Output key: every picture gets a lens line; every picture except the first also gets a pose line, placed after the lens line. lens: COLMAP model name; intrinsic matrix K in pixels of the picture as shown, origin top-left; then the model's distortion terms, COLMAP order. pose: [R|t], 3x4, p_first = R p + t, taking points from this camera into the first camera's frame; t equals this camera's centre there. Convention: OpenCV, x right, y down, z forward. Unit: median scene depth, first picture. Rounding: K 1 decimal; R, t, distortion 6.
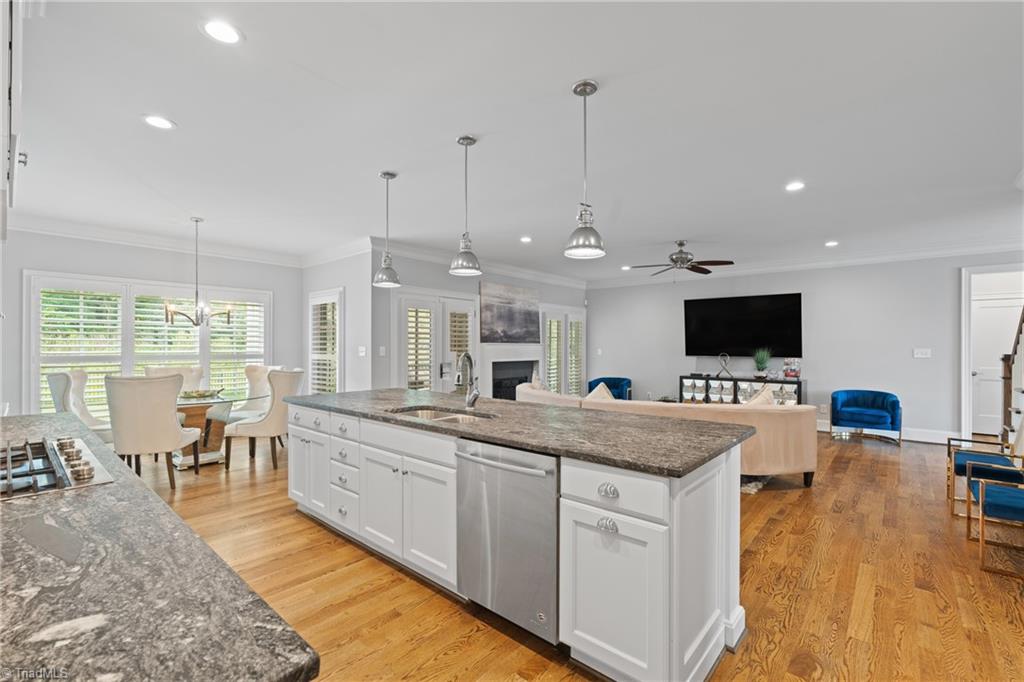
lens RADIAL K [[444.6, 0, 512.0], [0, 444.6, 341.0], [0, 0, 1]] dist [-0.002974, -0.000268]
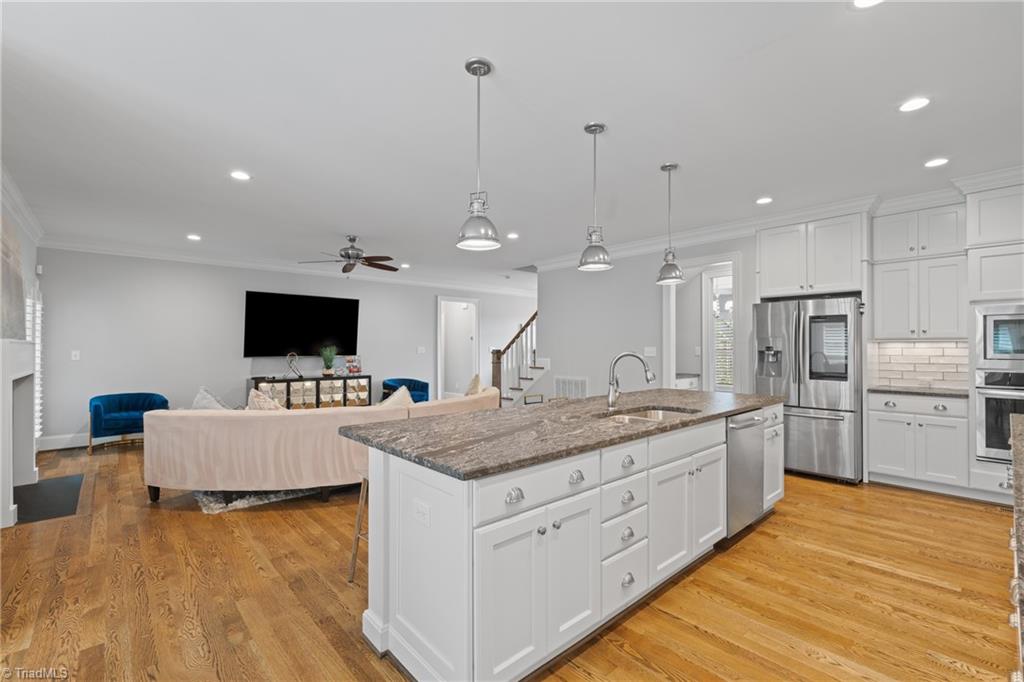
lens RADIAL K [[451.3, 0, 512.0], [0, 451.3, 341.0], [0, 0, 1]] dist [0.000623, 0.000146]
pose [[0.114104, 0.008506, 0.993432, -0.461240], [-0.010058, 0.999922, -0.007406, 0.004484], [-0.993418, -0.009147, 0.114181, 0.457175]]
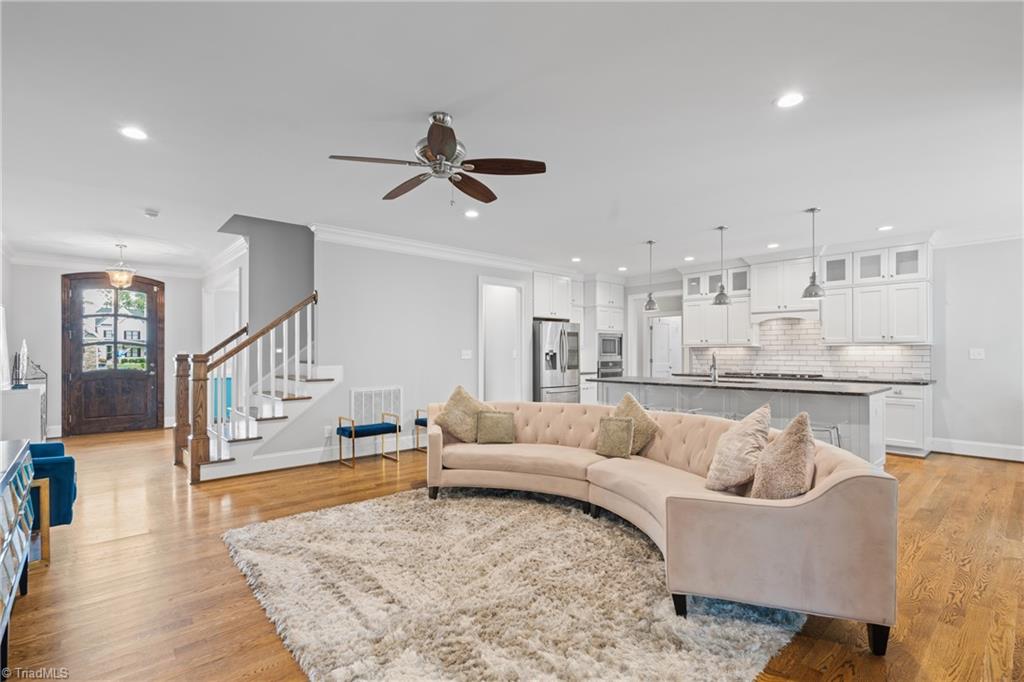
lens RADIAL K [[480.3, 0, 513.7], [0, 480.3, 354.4], [0, 0, 1]] dist [-0.001969, -0.000589]
pose [[-0.995027, 0.000943, 0.099603, 0.222069], [-0.000121, 0.999943, -0.010677, 0.025894], [-0.099607, -0.010636, -0.994970, 1.254696]]
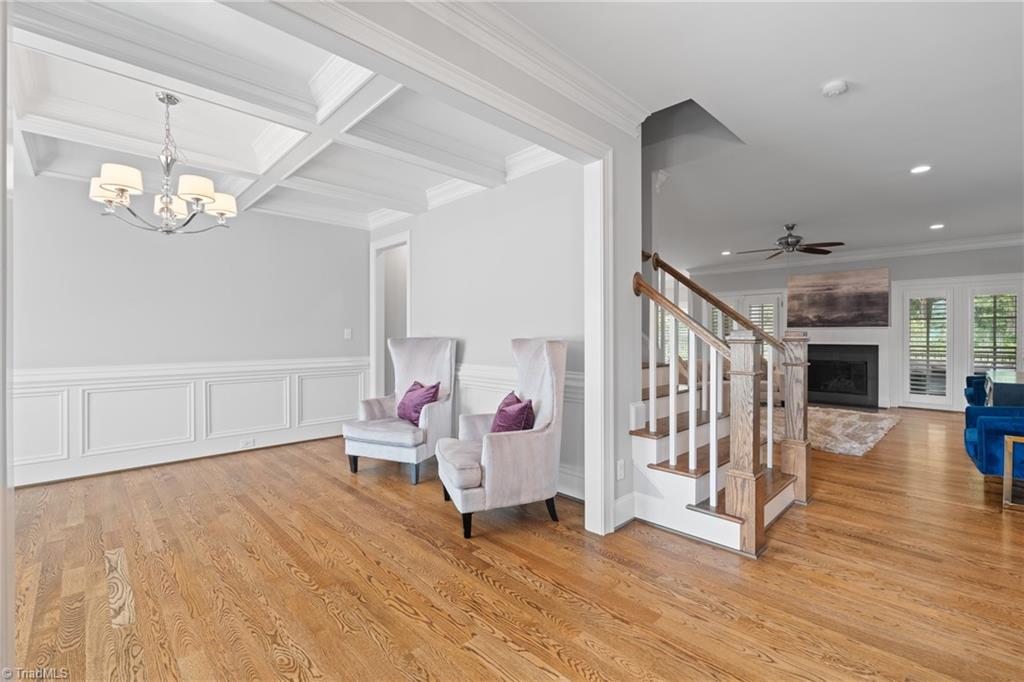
lens RADIAL K [[444.6, 0, 512.0], [0, 444.6, 341.0], [0, 0, 1]] dist [-0.002974, -0.000268]
pose [[-0.078943, 0.006105, -0.996860, 1.225263], [0.012070, 0.999914, 0.005168, 0.025578], [0.996806, -0.011624, -0.079010, 0.367503]]
